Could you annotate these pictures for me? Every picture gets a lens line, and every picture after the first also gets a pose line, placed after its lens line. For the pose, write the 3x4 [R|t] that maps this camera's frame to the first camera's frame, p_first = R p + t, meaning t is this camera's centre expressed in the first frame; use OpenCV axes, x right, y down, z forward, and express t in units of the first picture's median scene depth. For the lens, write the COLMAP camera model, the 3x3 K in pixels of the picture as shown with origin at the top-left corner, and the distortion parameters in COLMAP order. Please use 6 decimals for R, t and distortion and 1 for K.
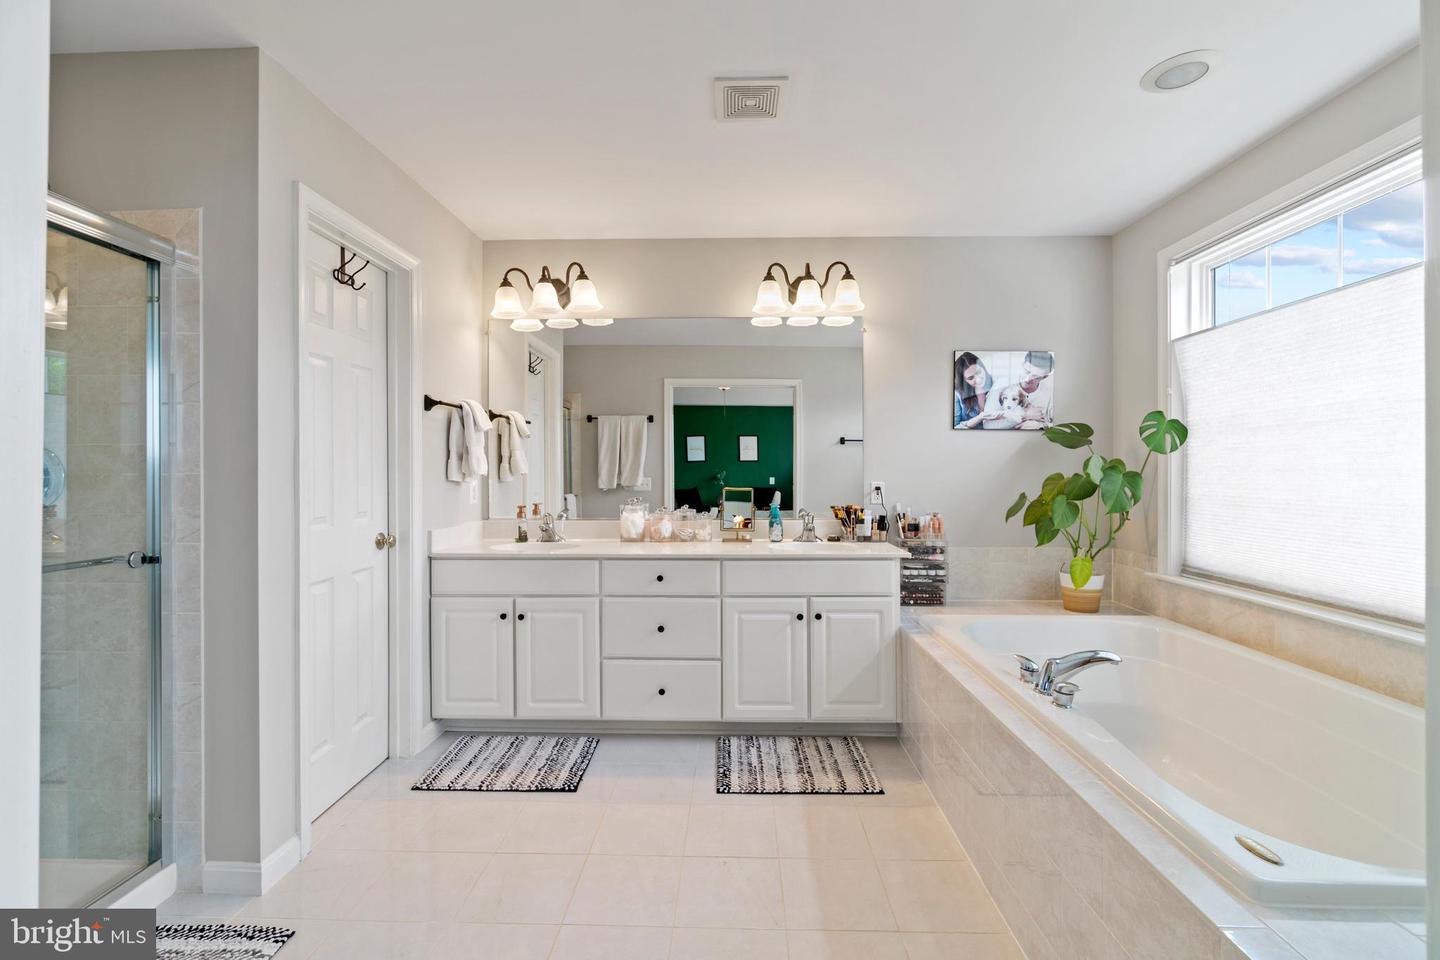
lens RADIAL K [[631.3, 0, 720.0], [0, 631.3, 480.0], [0, 0, 1]] dist [0.002445, 0.000360]
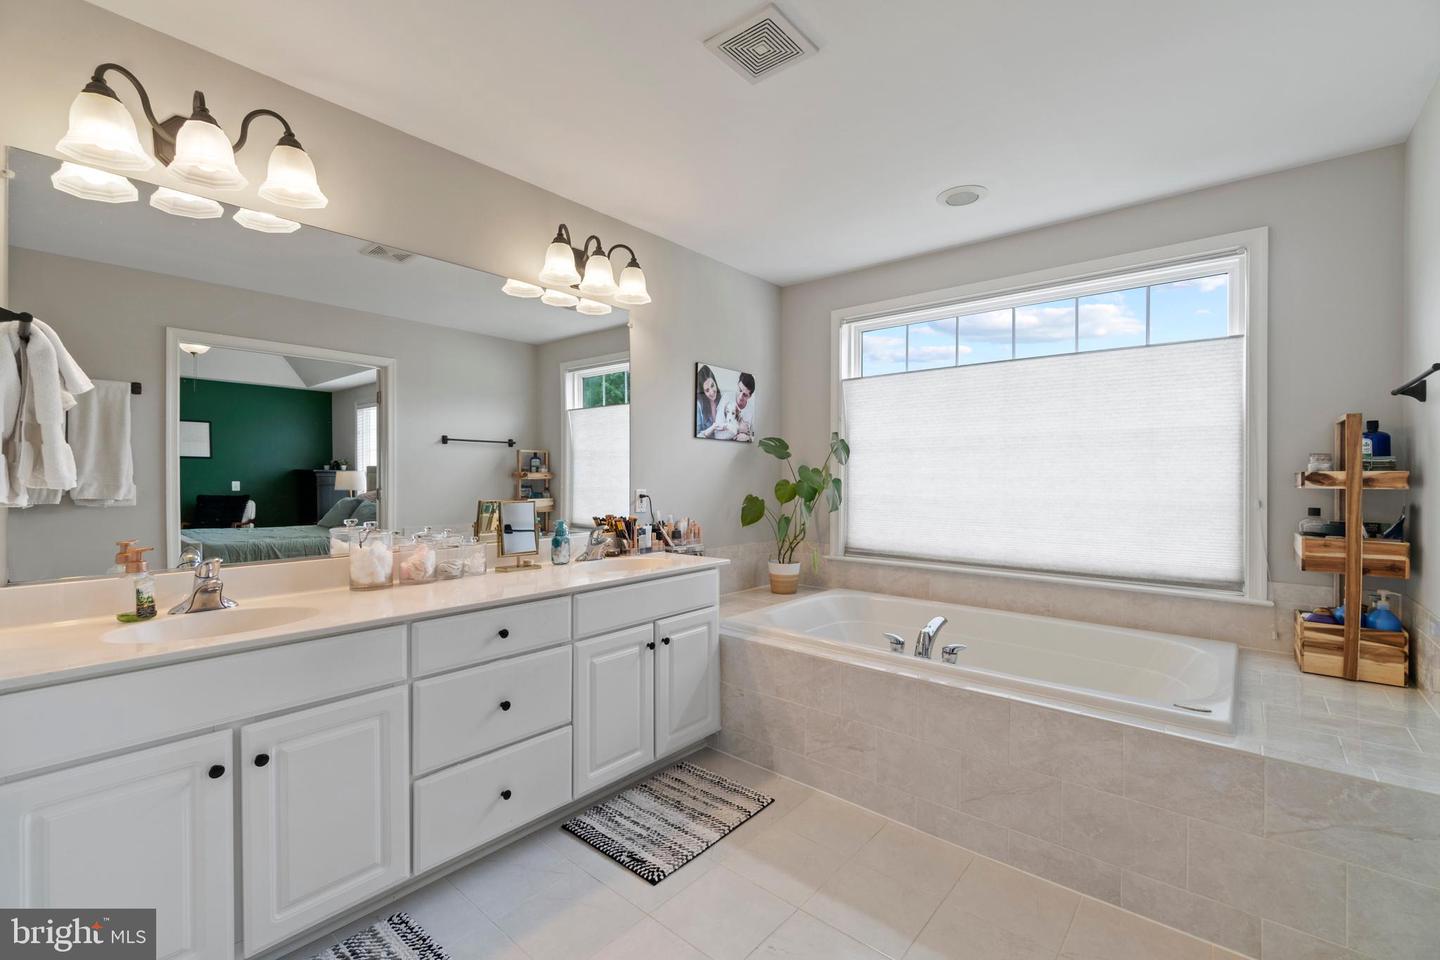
lens RADIAL K [[622.6, 0, 723.0], [0, 622.6, 484.6], [0, 0, 1]] dist [-0.000063, -0.000091]
pose [[0.620804, -0.010214, 0.783900, -0.463834], [0.005883, 0.999948, 0.008370, -0.012343], [-0.783944, -0.000584, 0.620831, 0.370394]]
